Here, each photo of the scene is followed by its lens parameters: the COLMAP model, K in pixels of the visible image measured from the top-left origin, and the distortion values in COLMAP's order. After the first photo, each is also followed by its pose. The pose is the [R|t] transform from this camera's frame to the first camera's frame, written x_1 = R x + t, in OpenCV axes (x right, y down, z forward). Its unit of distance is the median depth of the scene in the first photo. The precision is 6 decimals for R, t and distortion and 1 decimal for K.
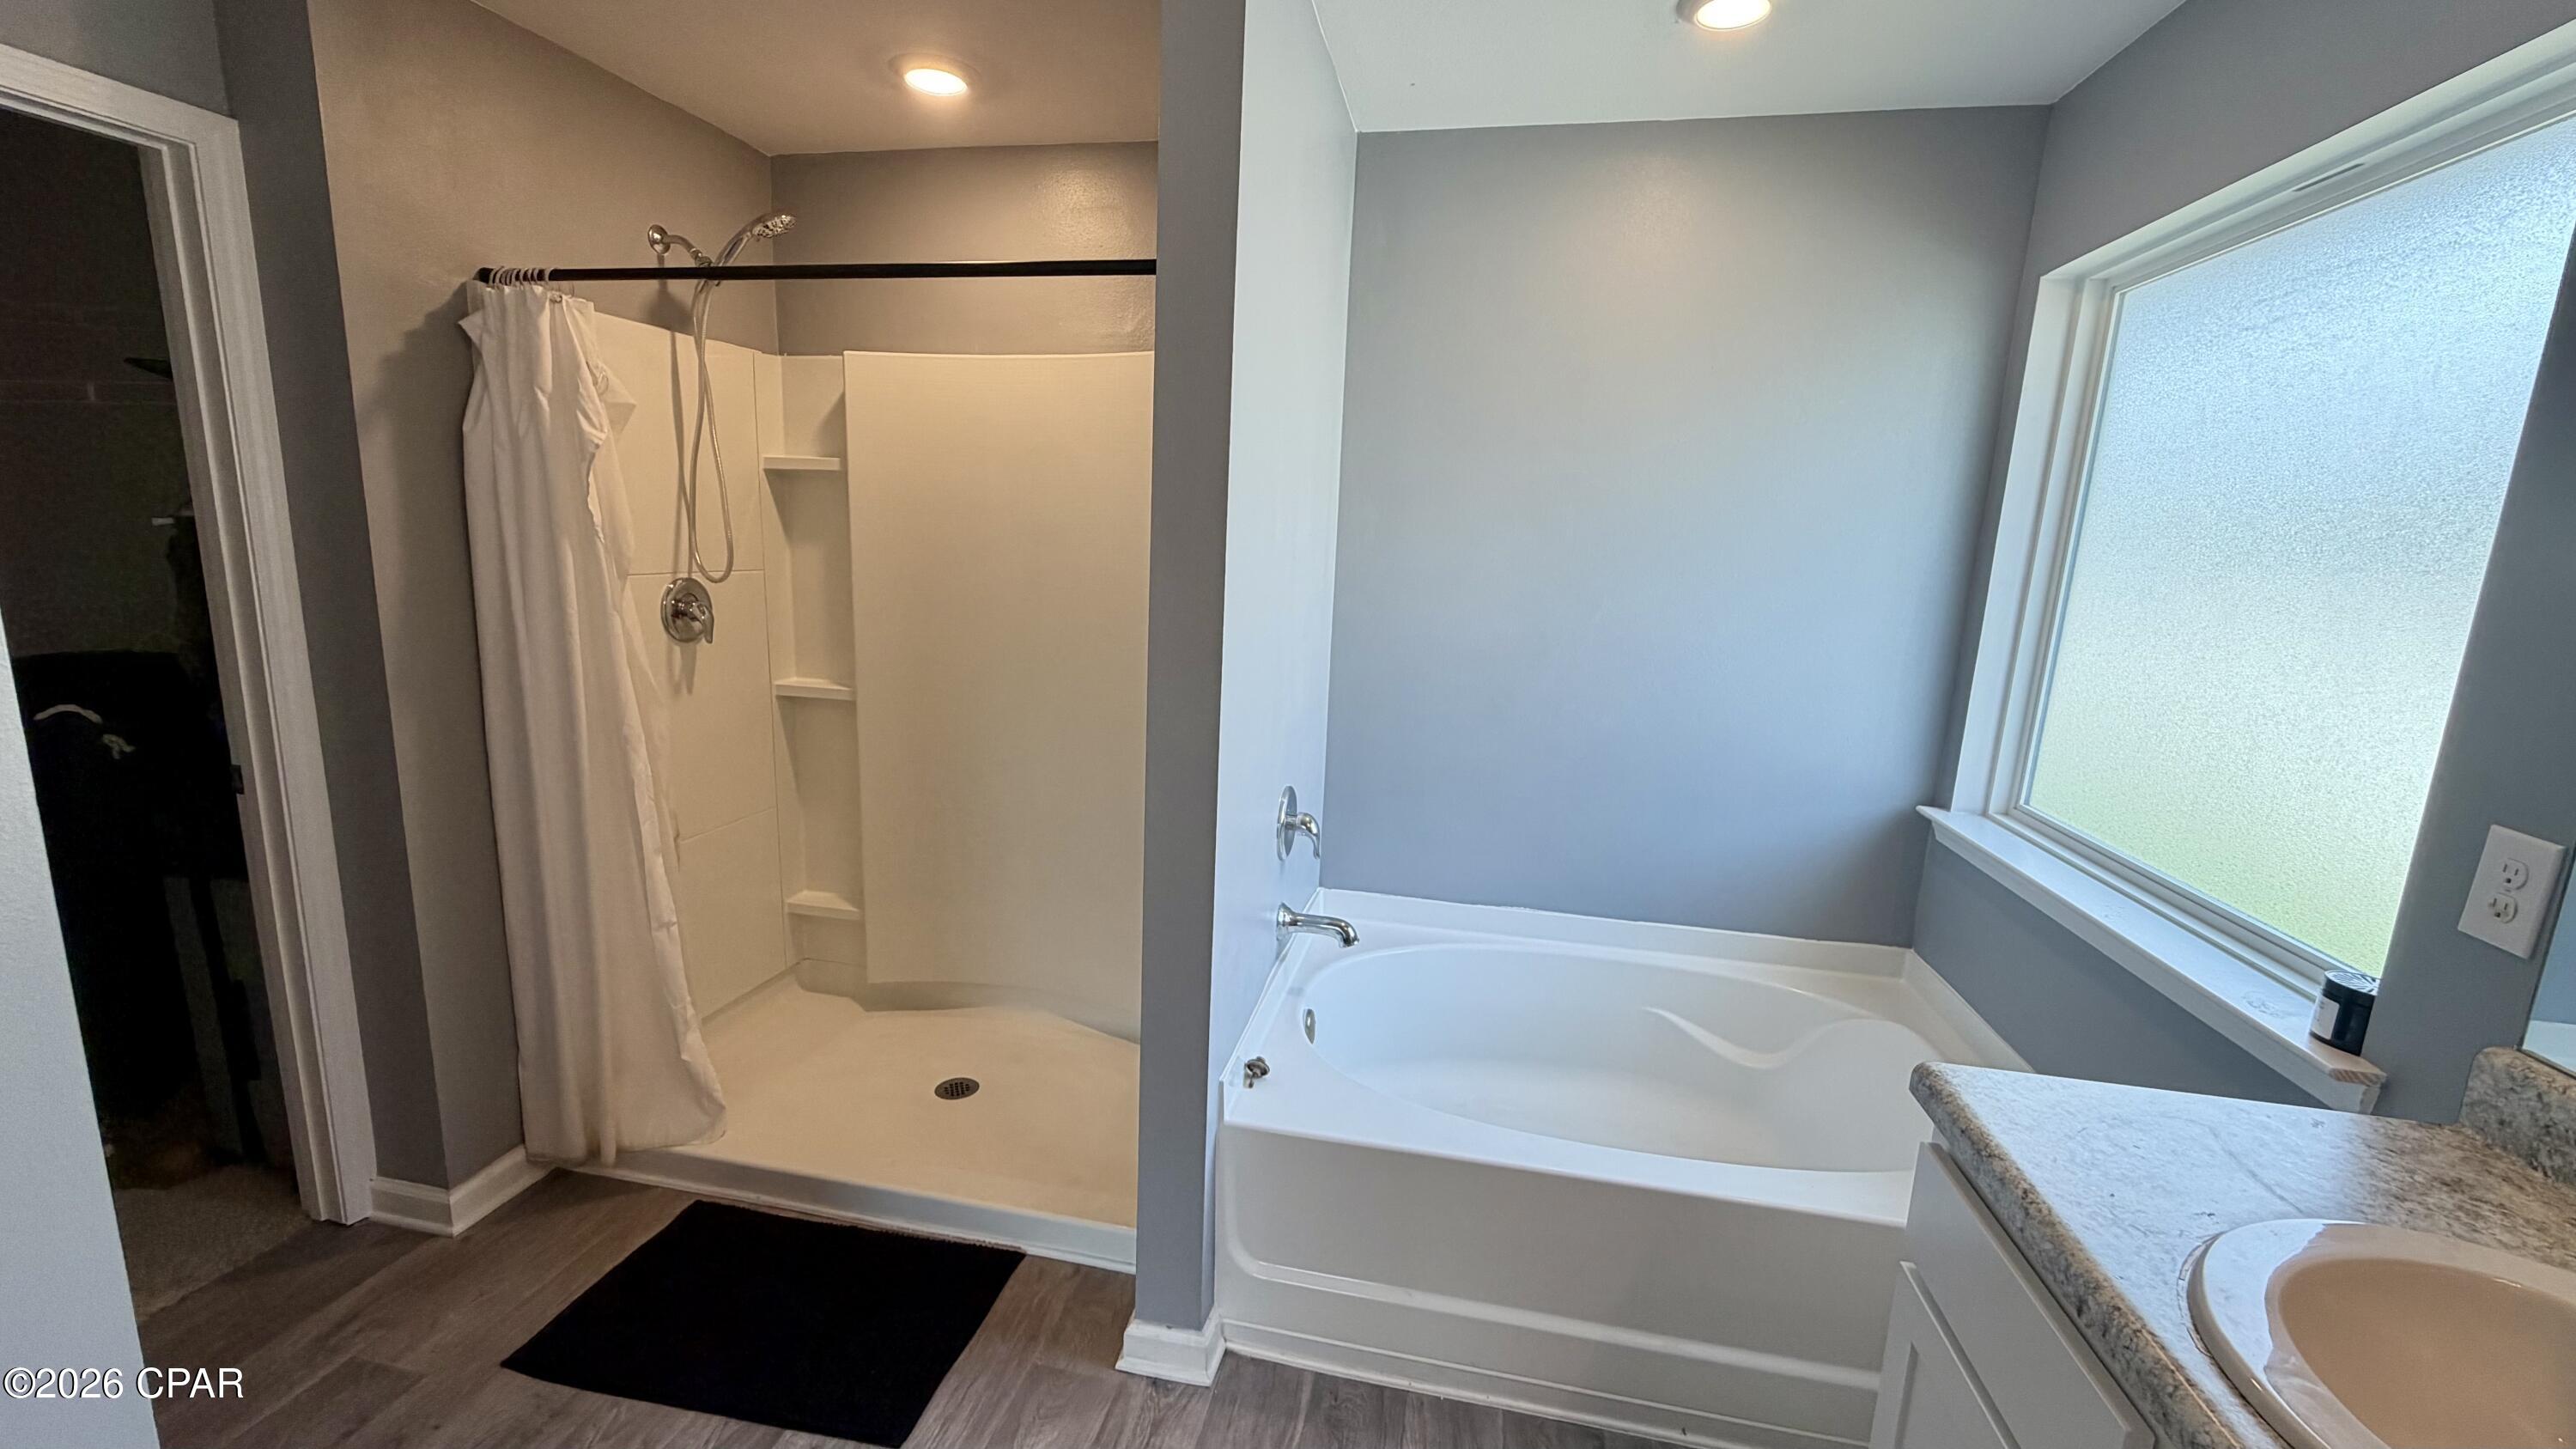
lens RADIAL K [[1023.1, 0, 1279.6], [0, 1023.1, 727.3], [0, 0, 1]] dist [0.000774, -0.000216]
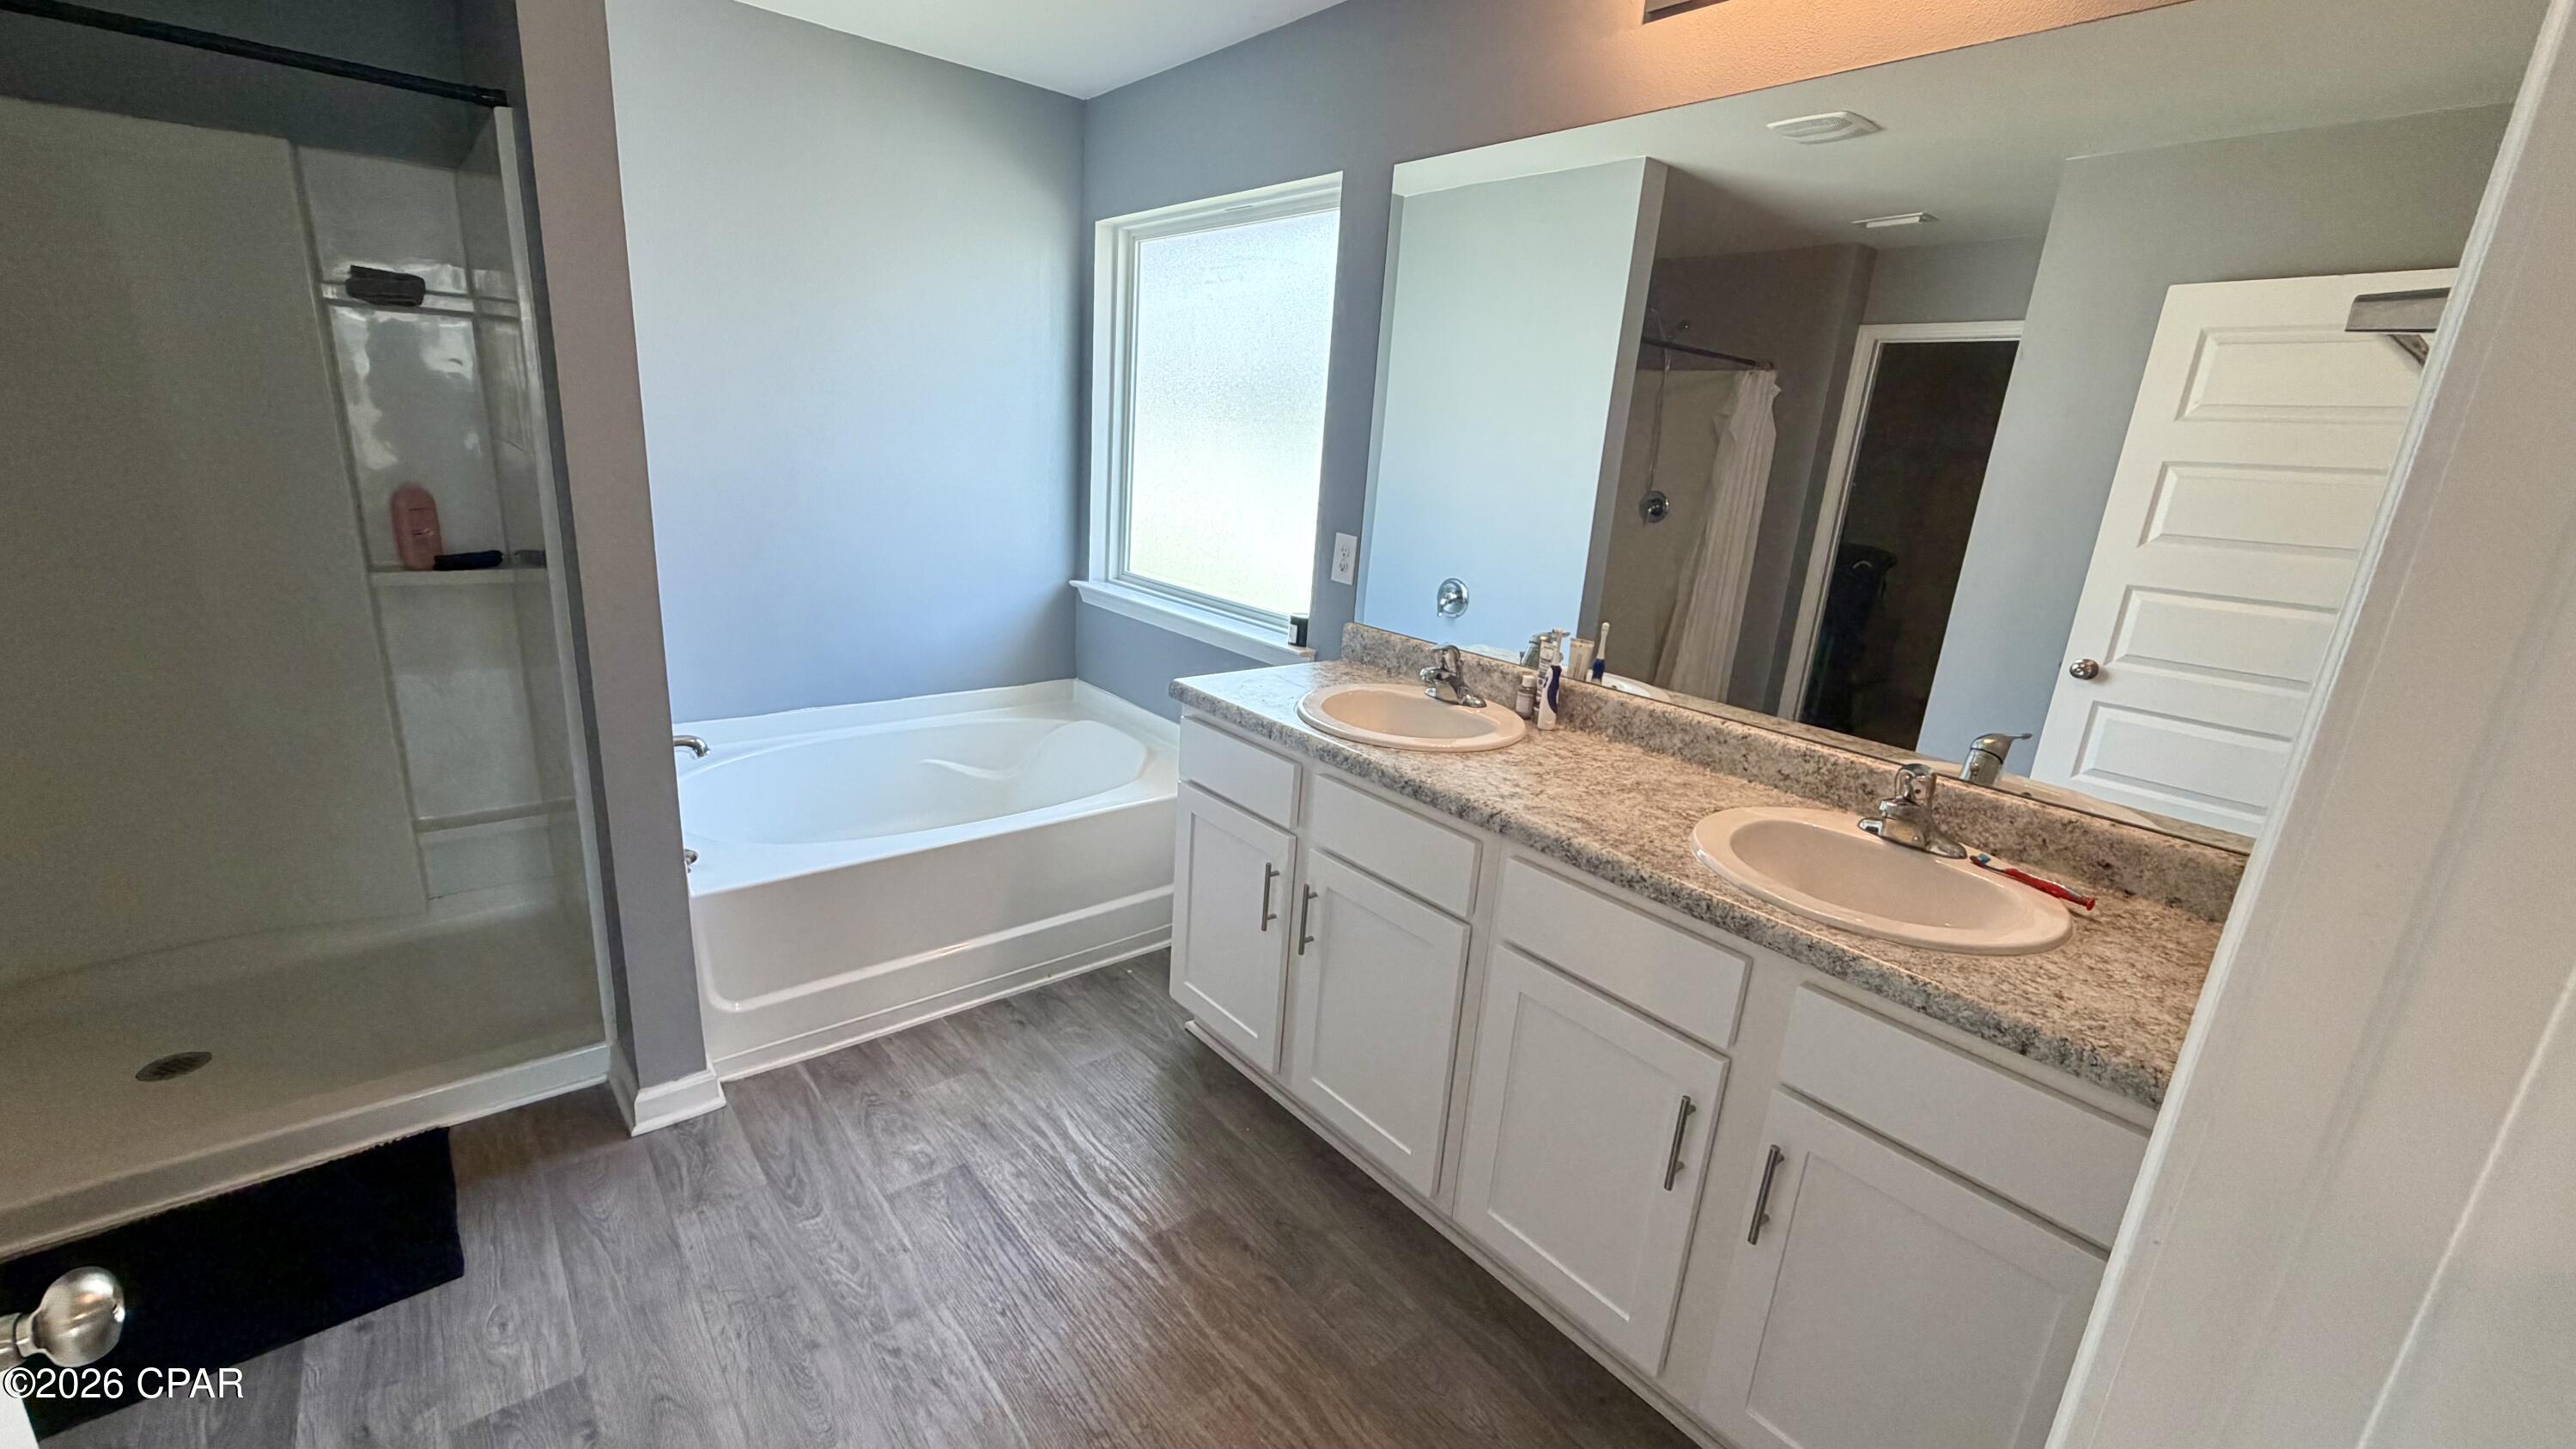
lens RADIAL K [[1026.8, 0, 1278.5], [0, 1026.8, 725.5], [0, 0, 1]] dist [0.000034, 0.000046]
pose [[0.625673, -0.211976, 0.750732, -0.470845], [0.101890, 0.976335, 0.190760, 0.036921], [-0.773402, -0.042861, 0.632465, -0.254177]]
